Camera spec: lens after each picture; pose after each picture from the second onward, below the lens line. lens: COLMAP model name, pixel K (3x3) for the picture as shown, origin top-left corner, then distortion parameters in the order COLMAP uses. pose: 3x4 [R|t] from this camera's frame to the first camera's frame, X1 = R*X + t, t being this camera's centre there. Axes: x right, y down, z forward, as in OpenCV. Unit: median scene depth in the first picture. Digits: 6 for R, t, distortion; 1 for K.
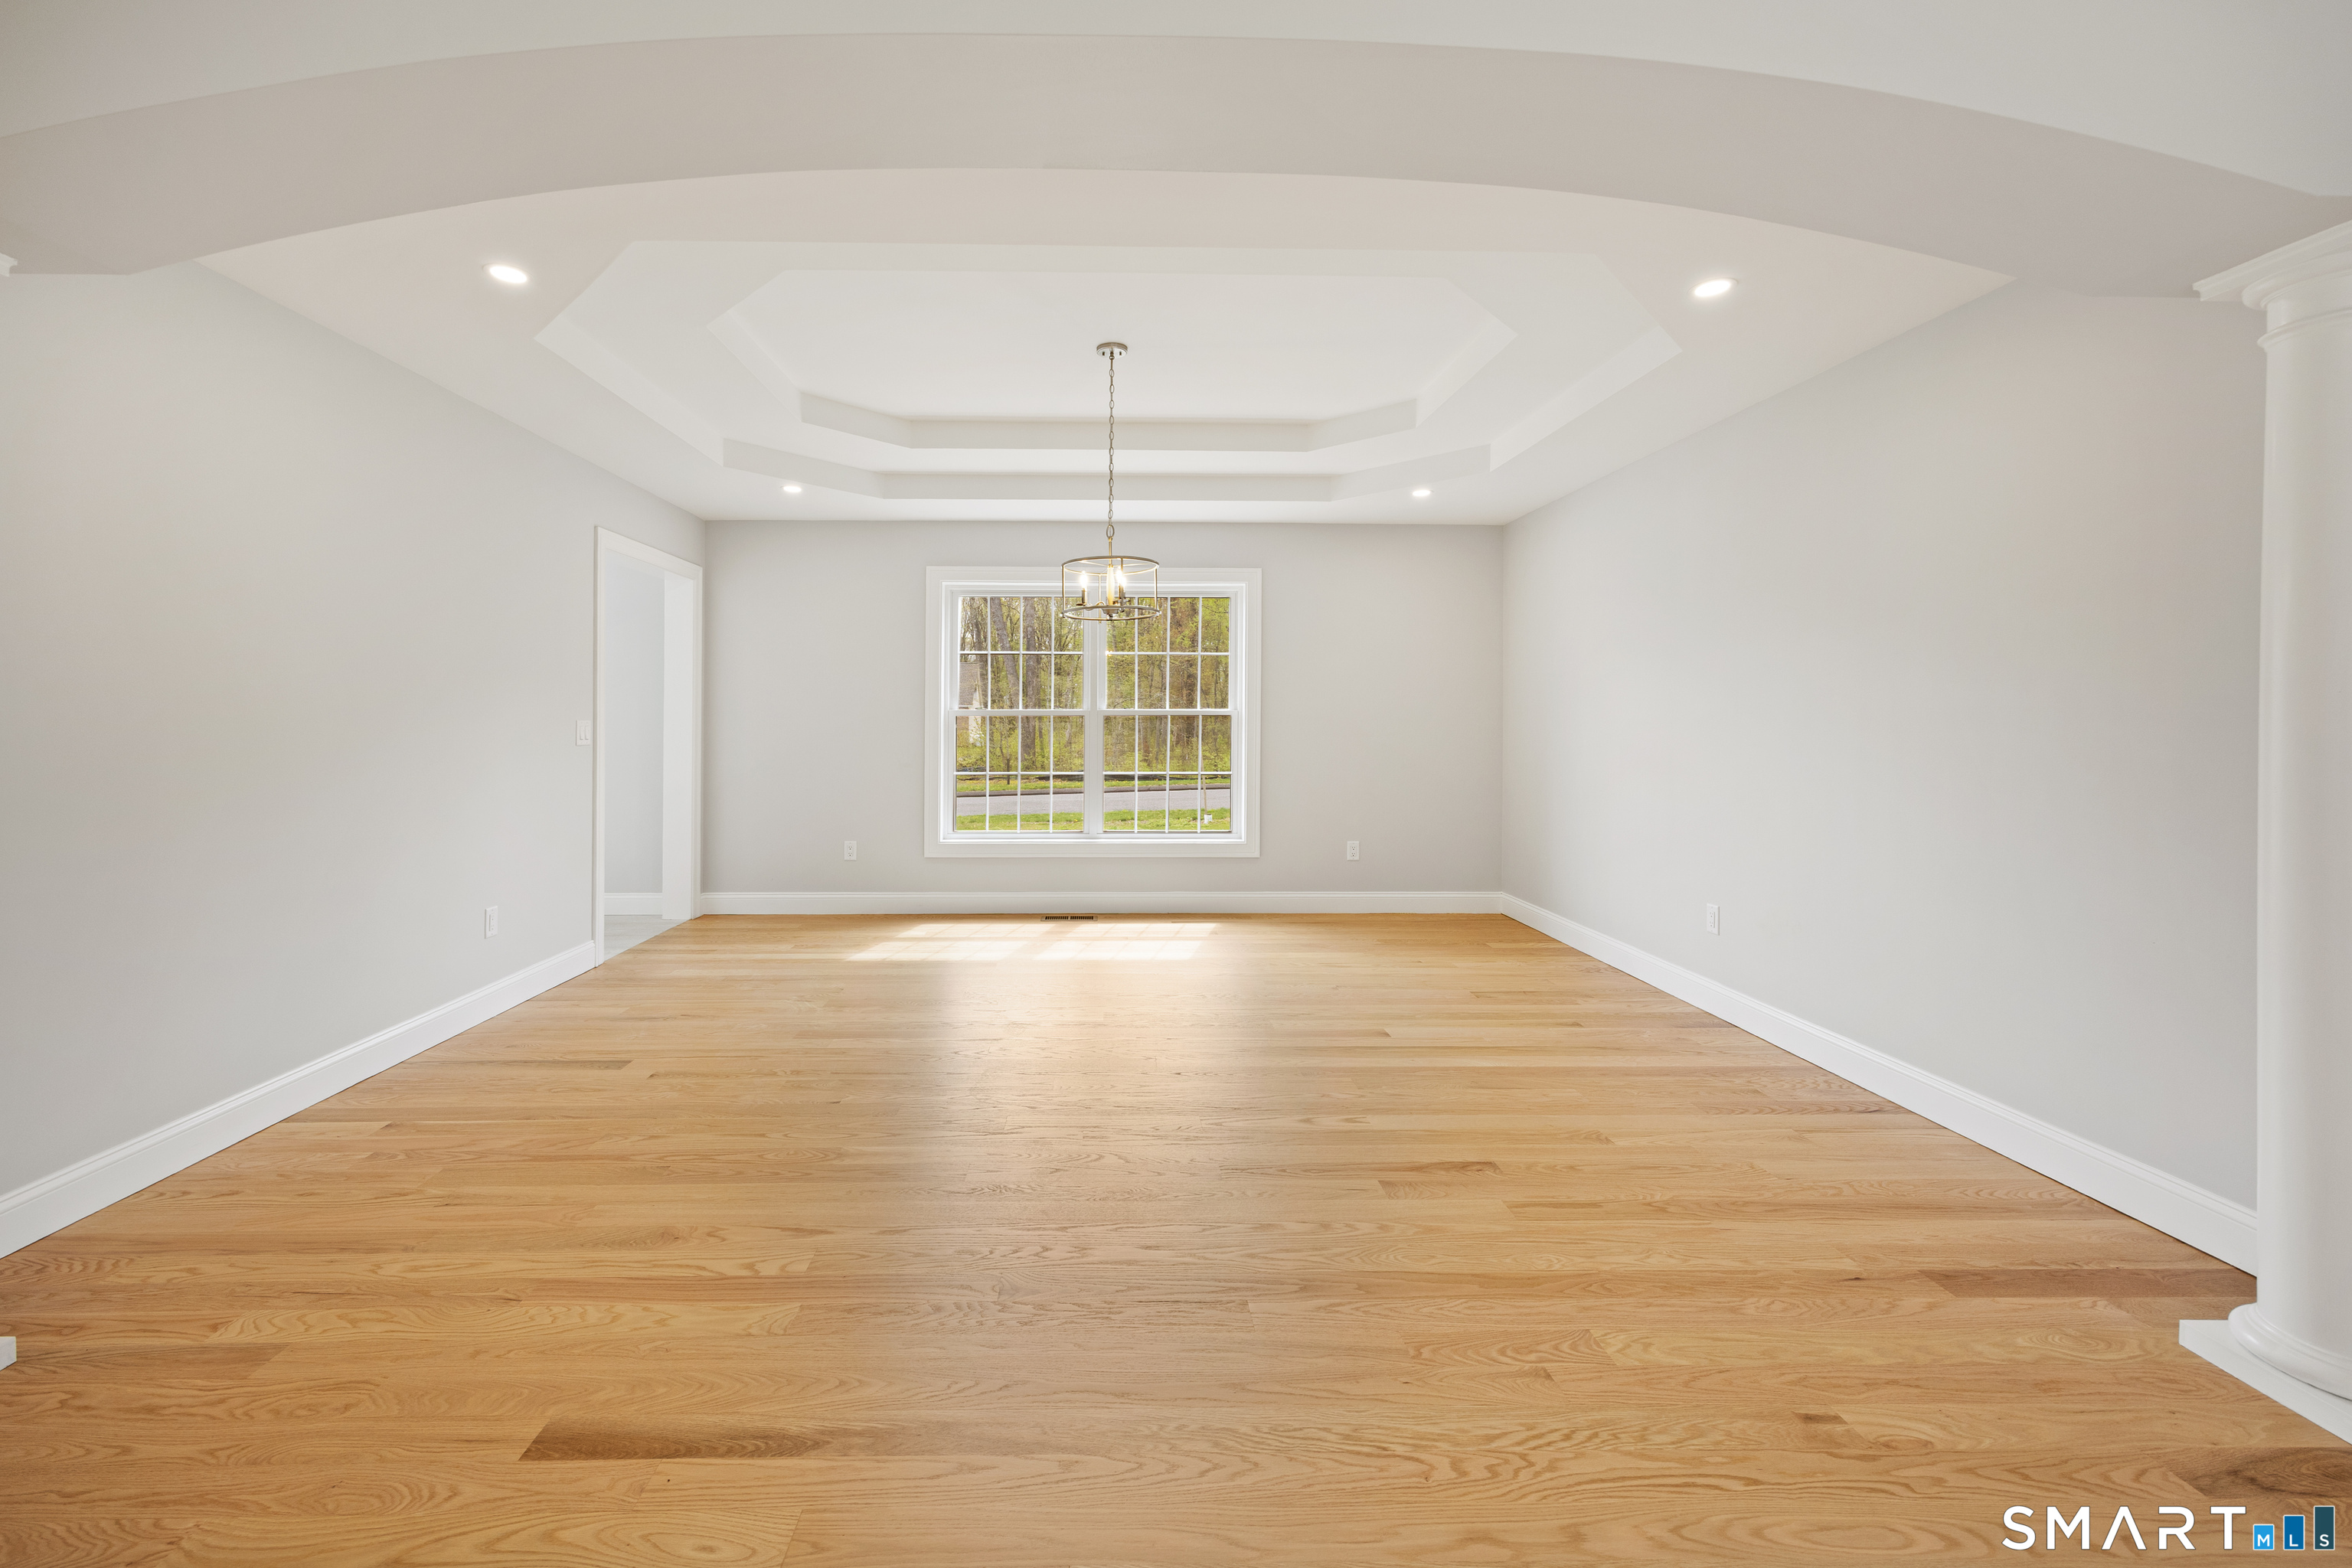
lens RADIAL K [[999.0, 0, 1173.7], [0, 999.0, 744.1], [0, 0, 1]] dist [0.000193, 0.000070]
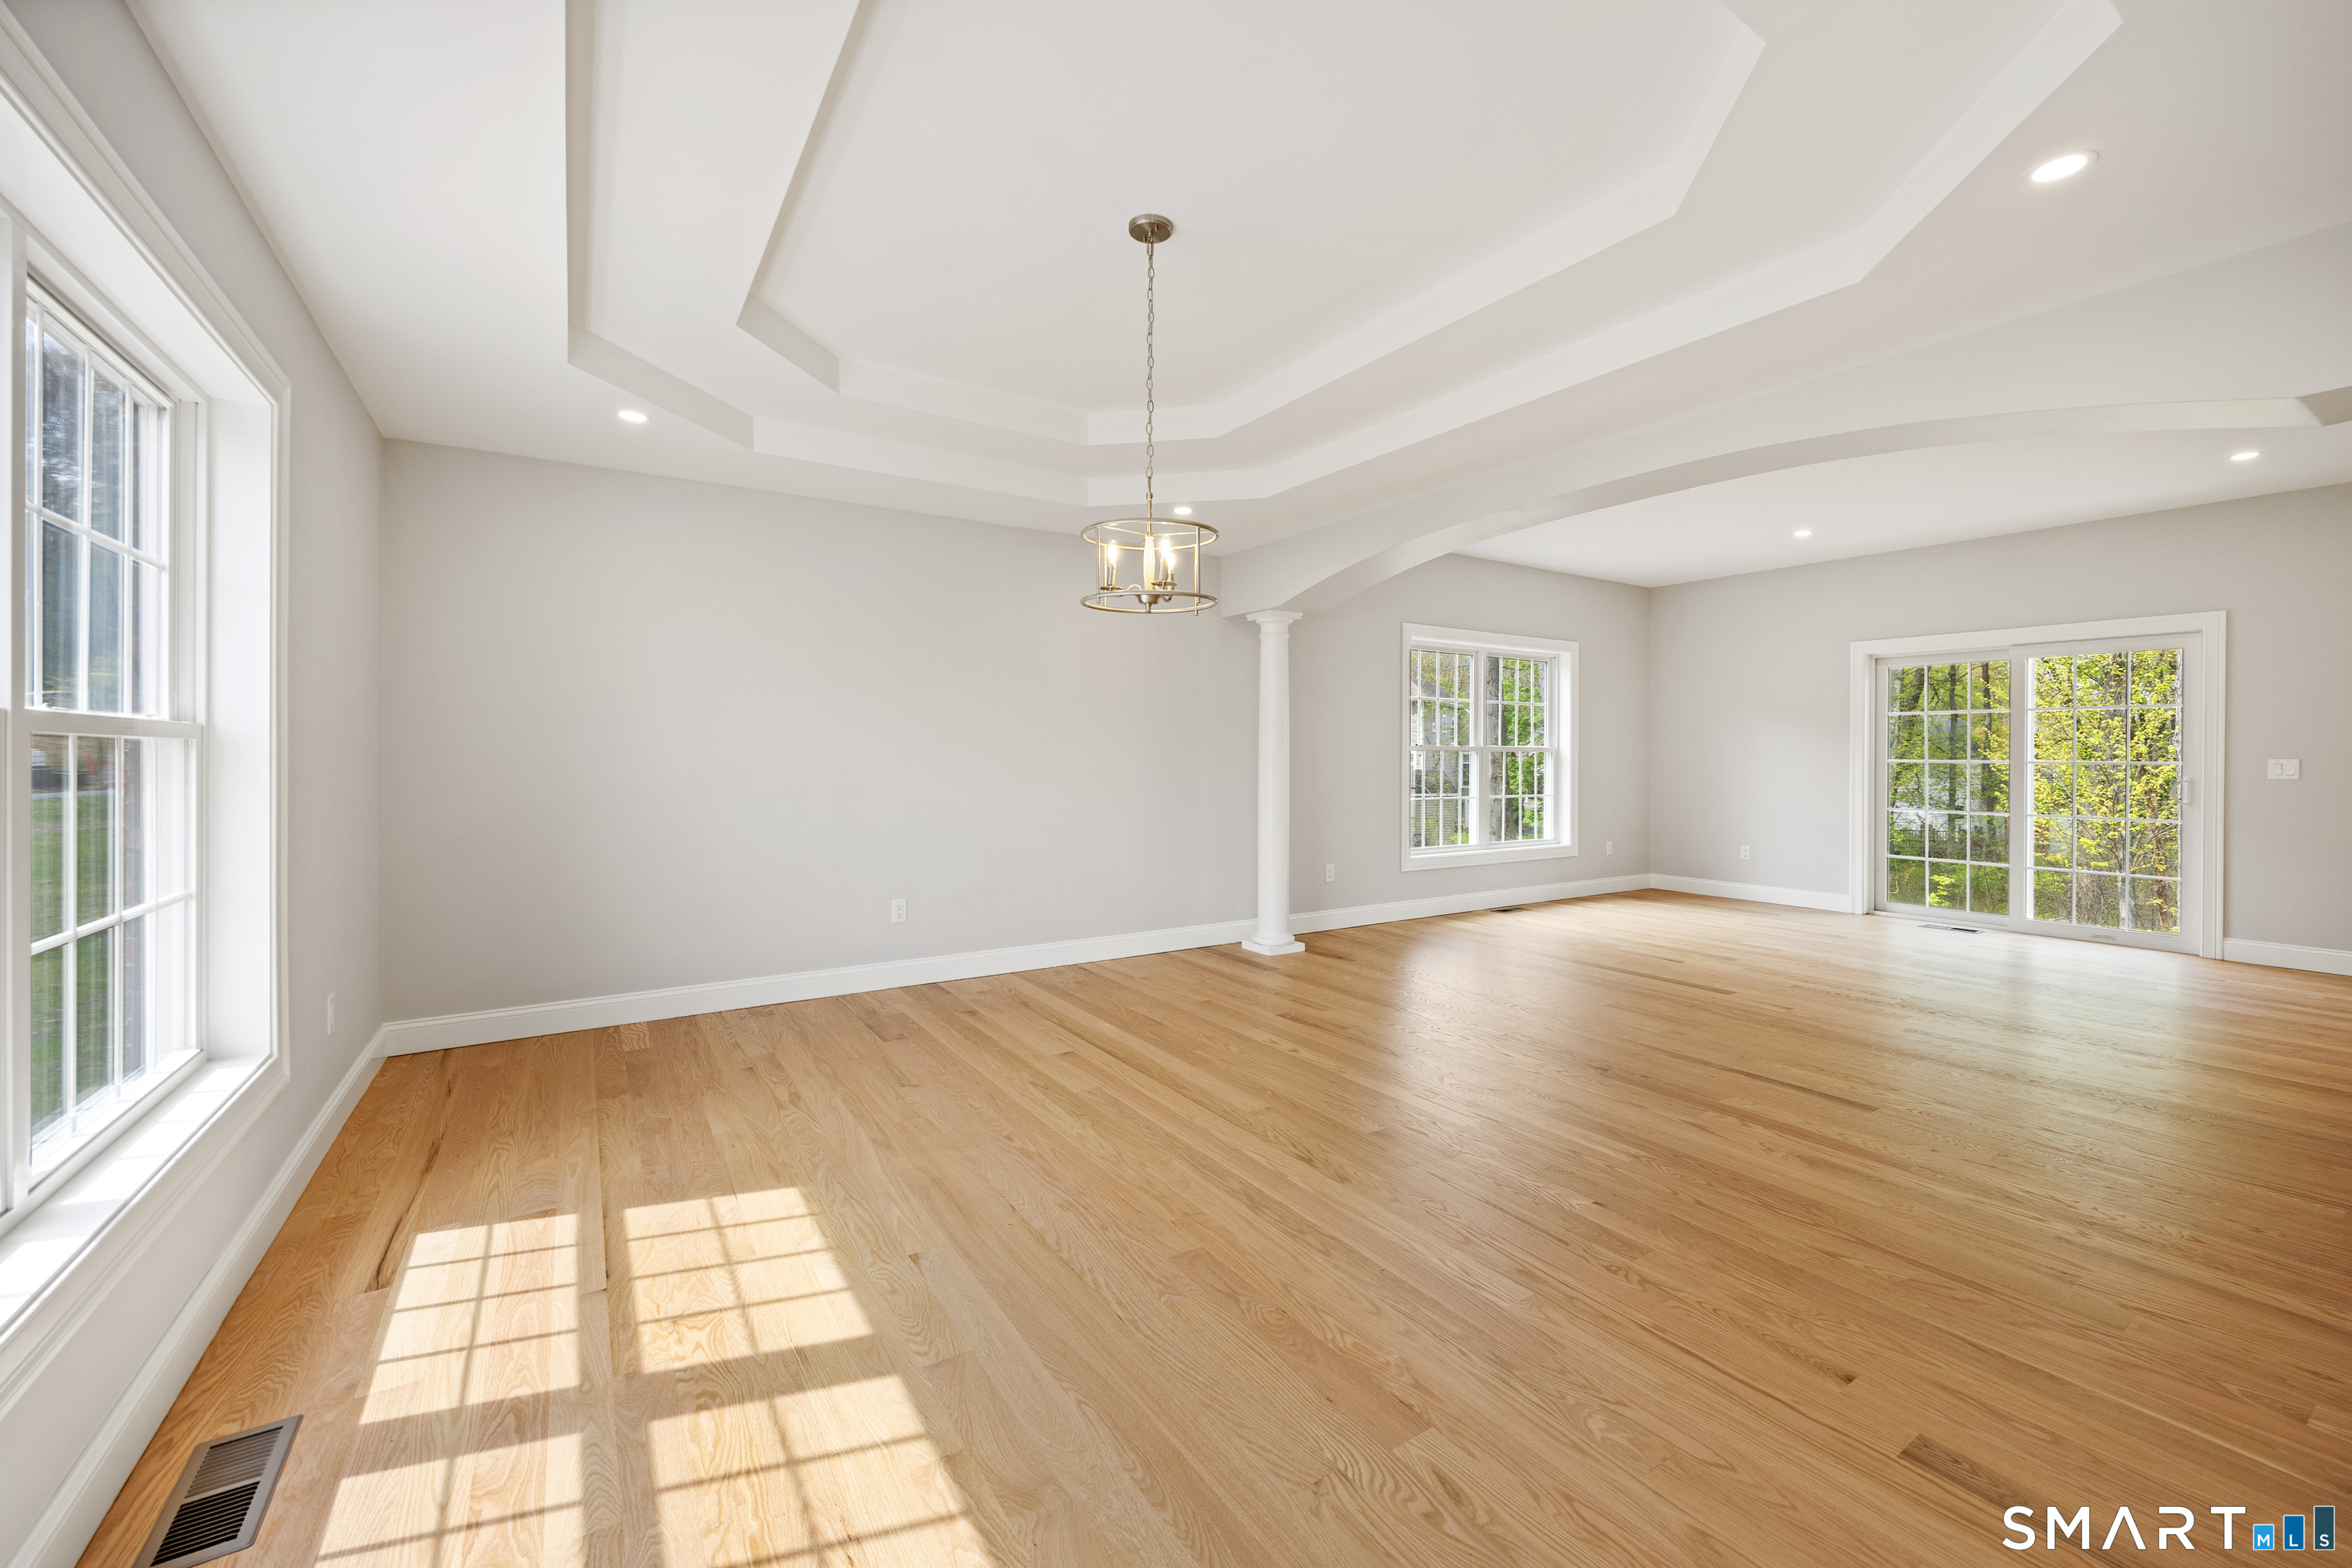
lens RADIAL K [[956.8, 0, 1175.3], [0, 956.8, 754.8], [0, 0, 1]] dist [0.000709, 0.000015]
pose [[-0.509478, -0.001741, 0.860482, -0.976964], [0.012088, 0.999885, 0.009180, -0.035342], [-0.860399, 0.015079, -0.509398, 1.966641]]
